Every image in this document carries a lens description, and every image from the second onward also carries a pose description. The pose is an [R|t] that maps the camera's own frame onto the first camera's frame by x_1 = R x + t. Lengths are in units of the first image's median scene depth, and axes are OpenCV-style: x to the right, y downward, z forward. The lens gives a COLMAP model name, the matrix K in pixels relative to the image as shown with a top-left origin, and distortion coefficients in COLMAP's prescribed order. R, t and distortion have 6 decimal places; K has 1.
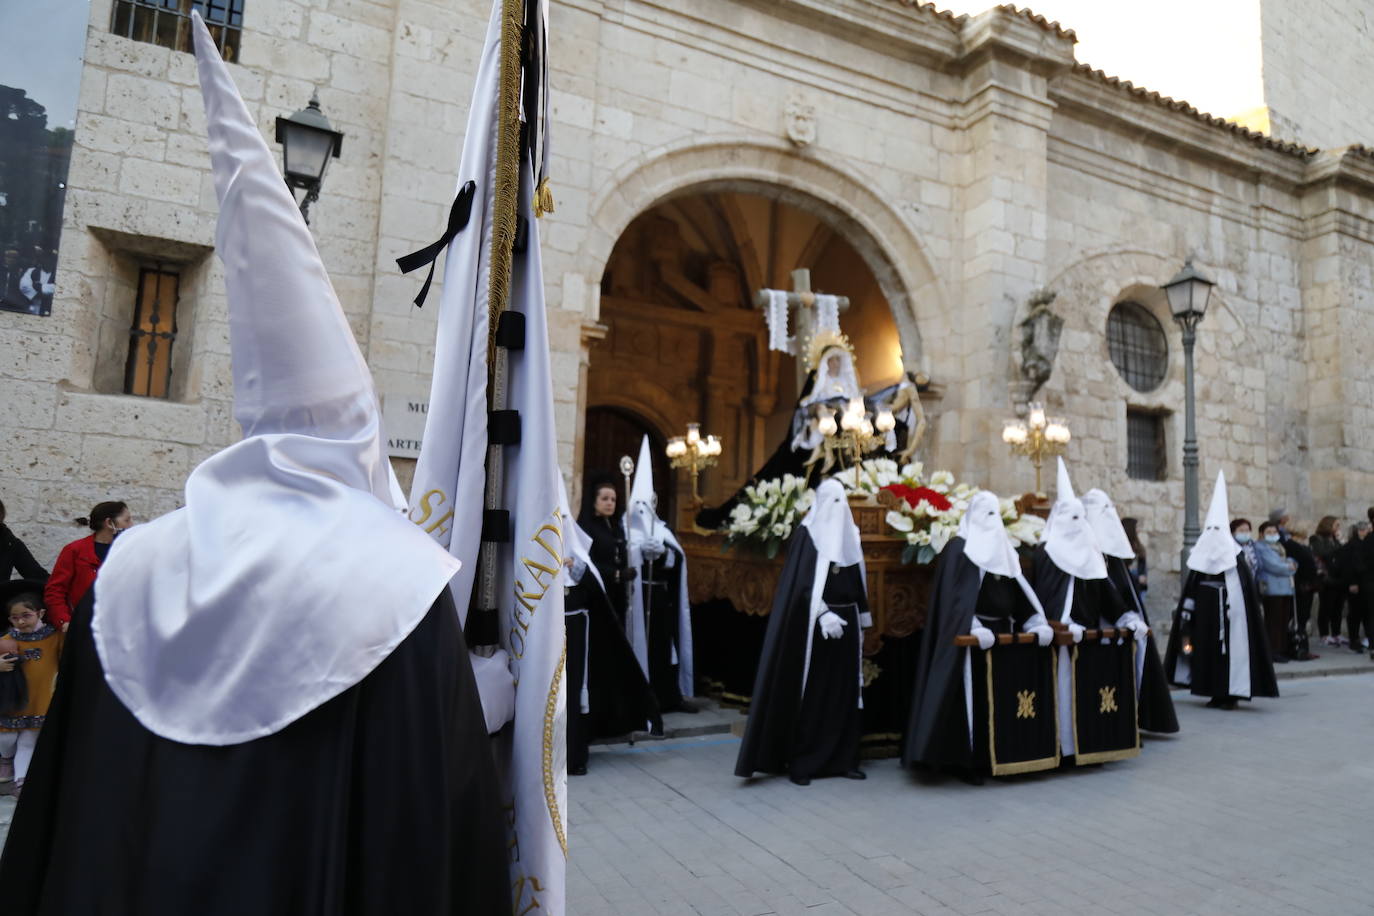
lens RADIAL K [[885.3, 0, 691.9], [0, 885.3, 465.4], [0, 0, 1]] dist [-0.005615, 0.001740]
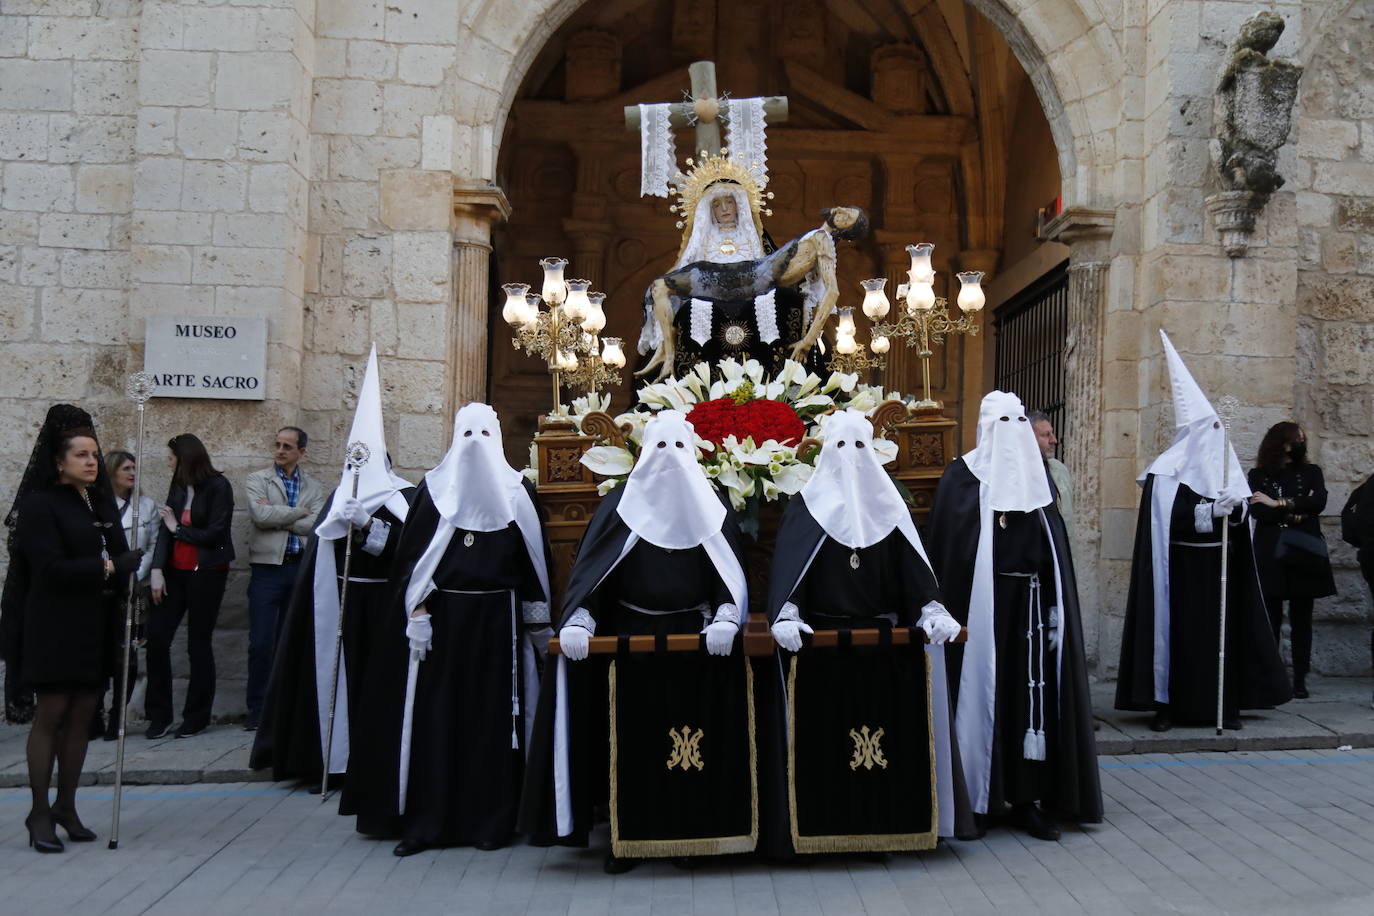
lens RADIAL K [[1306.6, 0, 699.2], [0, 1306.6, 493.3], [0, 0, 1]] dist [0.004601, -0.001698]
pose [[0.922302, -0.027884, -0.385462, 0.475494], [0.062885, 0.994929, 0.078493, 0.012046], [0.381319, -0.096635, 0.919379, 0.110127]]
